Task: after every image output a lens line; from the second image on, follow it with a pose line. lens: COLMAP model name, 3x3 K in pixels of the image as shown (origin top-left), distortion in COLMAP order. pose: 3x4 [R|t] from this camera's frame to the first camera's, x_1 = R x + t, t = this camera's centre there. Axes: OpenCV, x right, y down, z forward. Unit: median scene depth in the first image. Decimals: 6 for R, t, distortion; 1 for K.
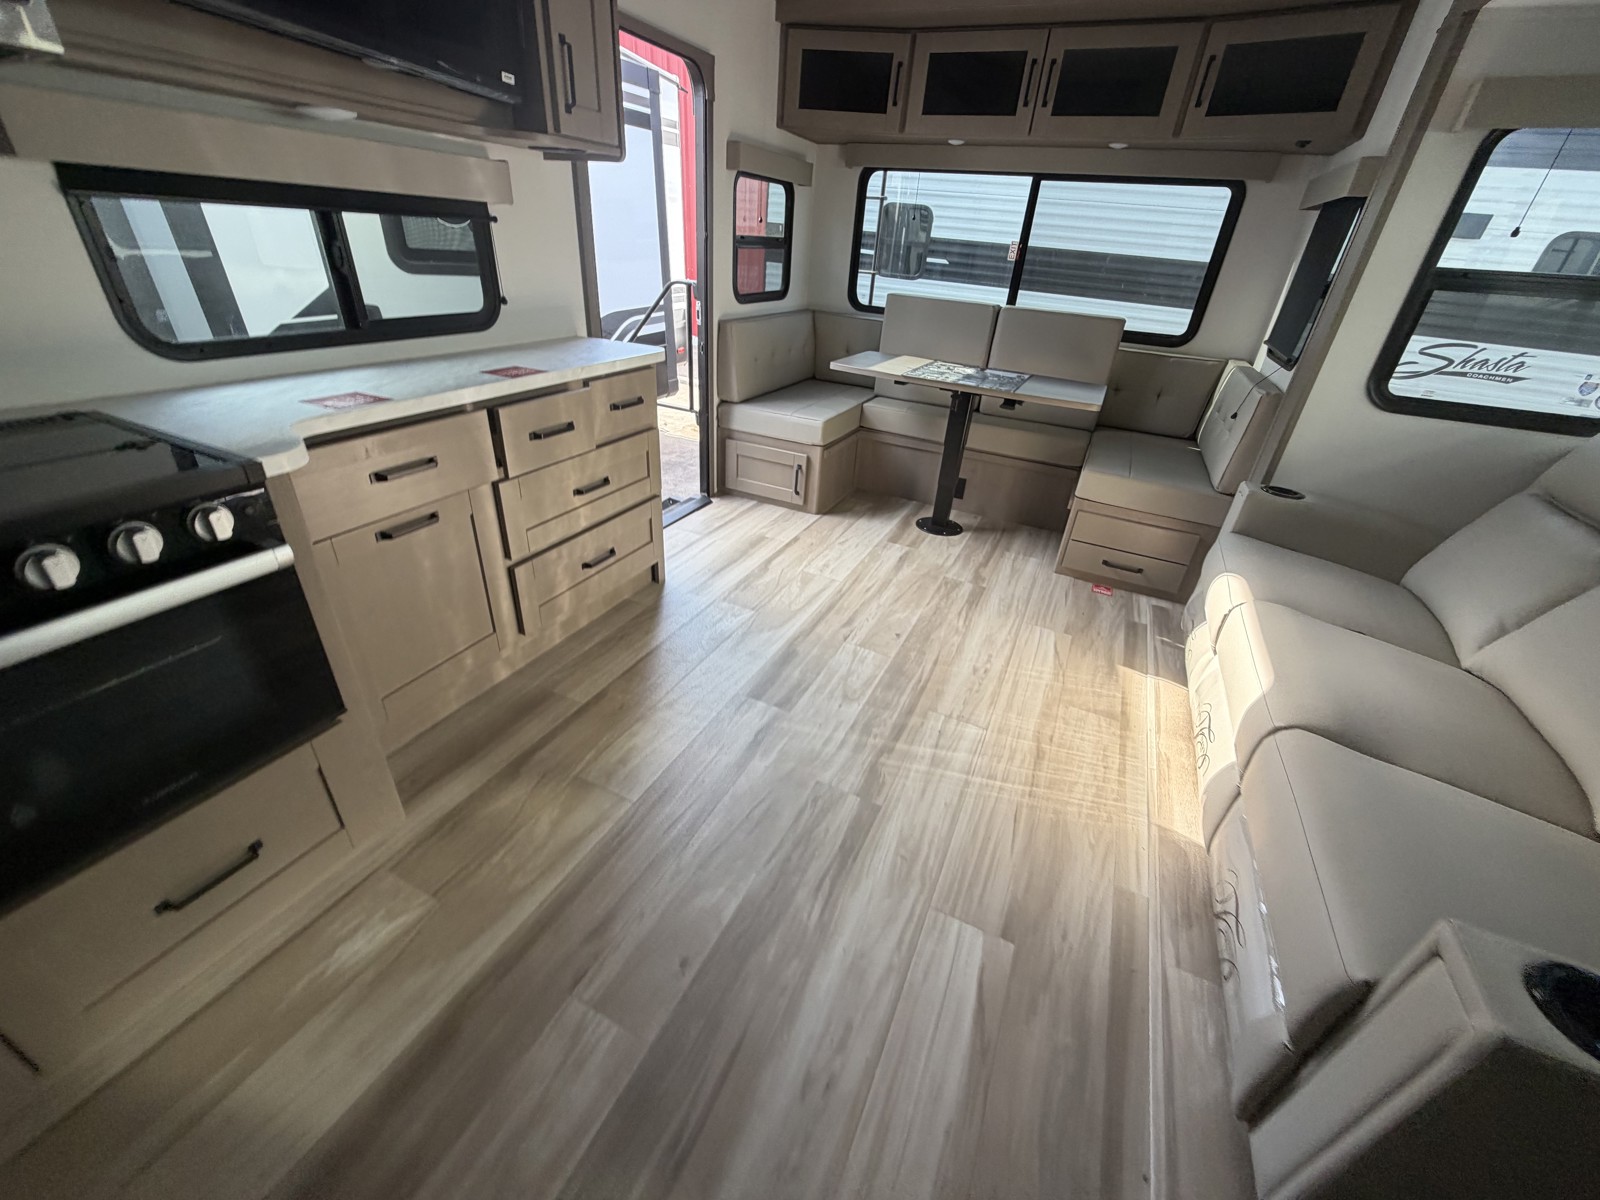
lens RADIAL K [[642.3, 0, 795.7], [0, 642.3, 602.1], [0, 0, 1]] dist [-0.000590, -0.000152]
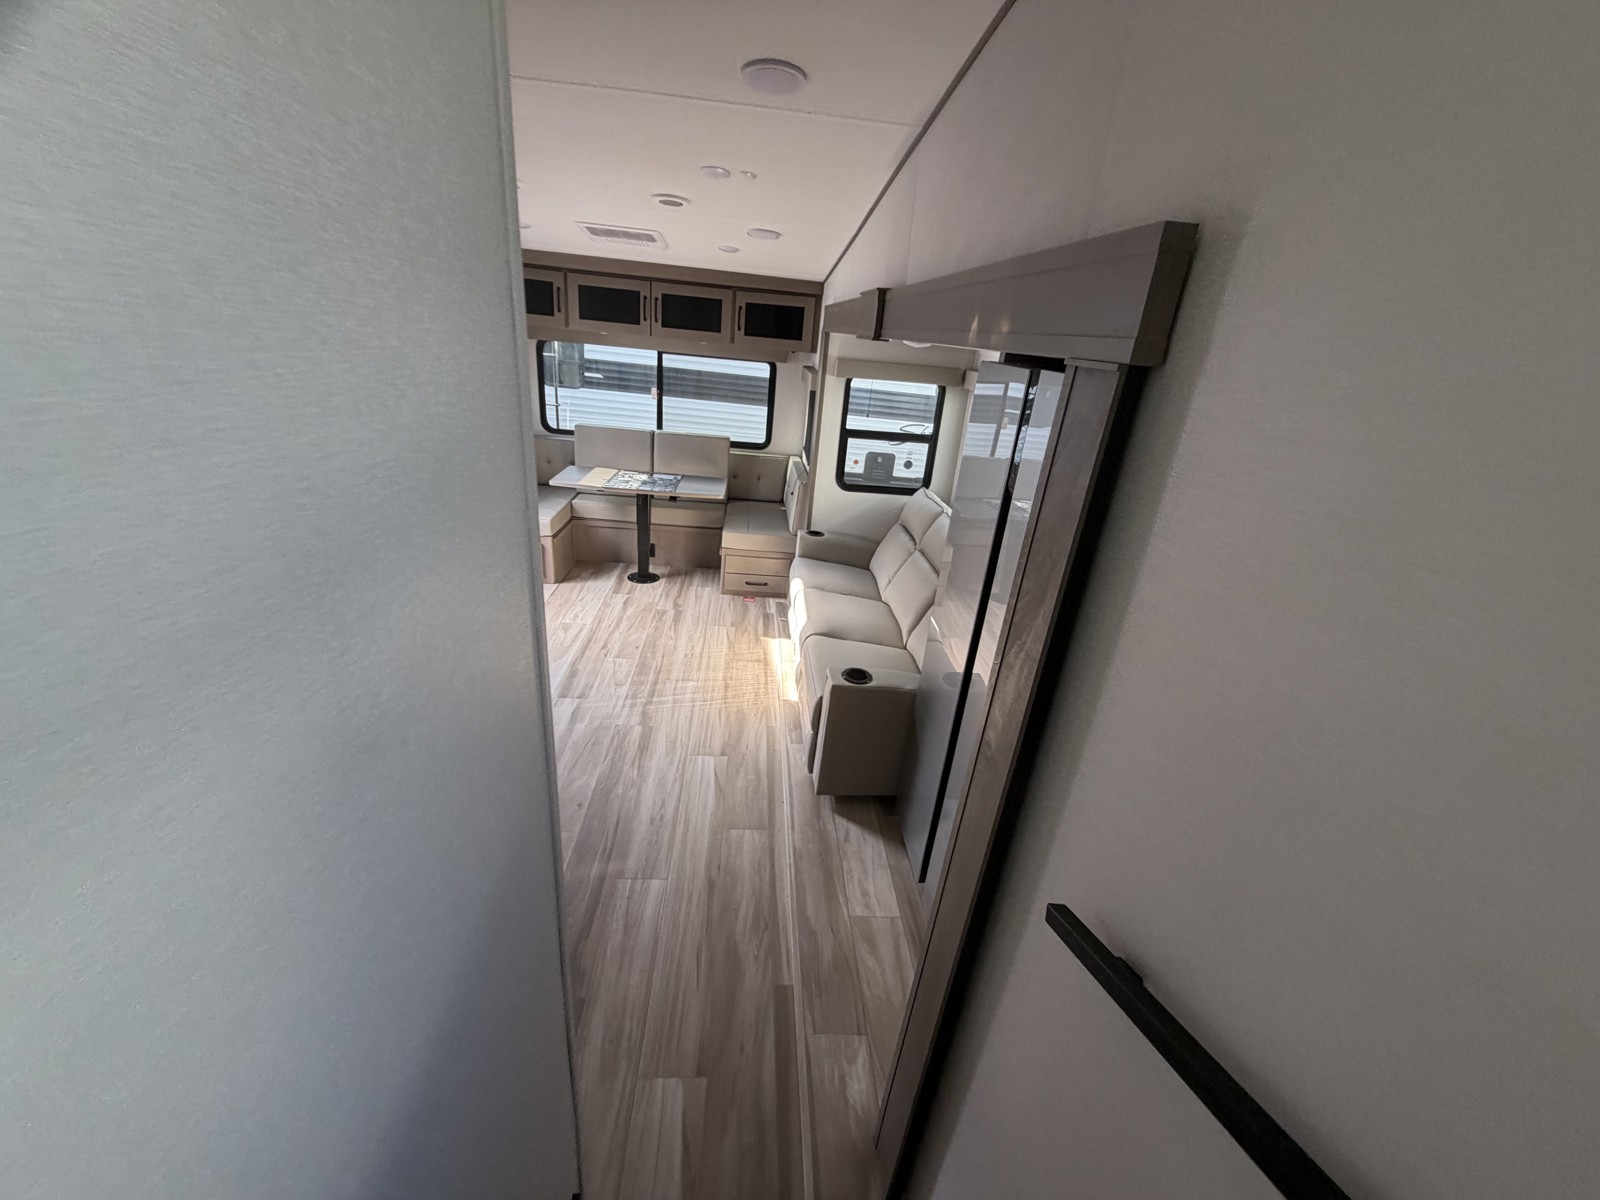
lens RADIAL K [[642.3, 0, 803.4], [0, 642.3, 595.5], [0, 0, 1]] dist [-0.000590, -0.000152]
pose [[0.870546, -0.175412, 0.459762, -0.189021], [0.211987, 0.976851, -0.028695, 0.055908], [-0.444085, 0.122444, 0.887579, -0.619649]]
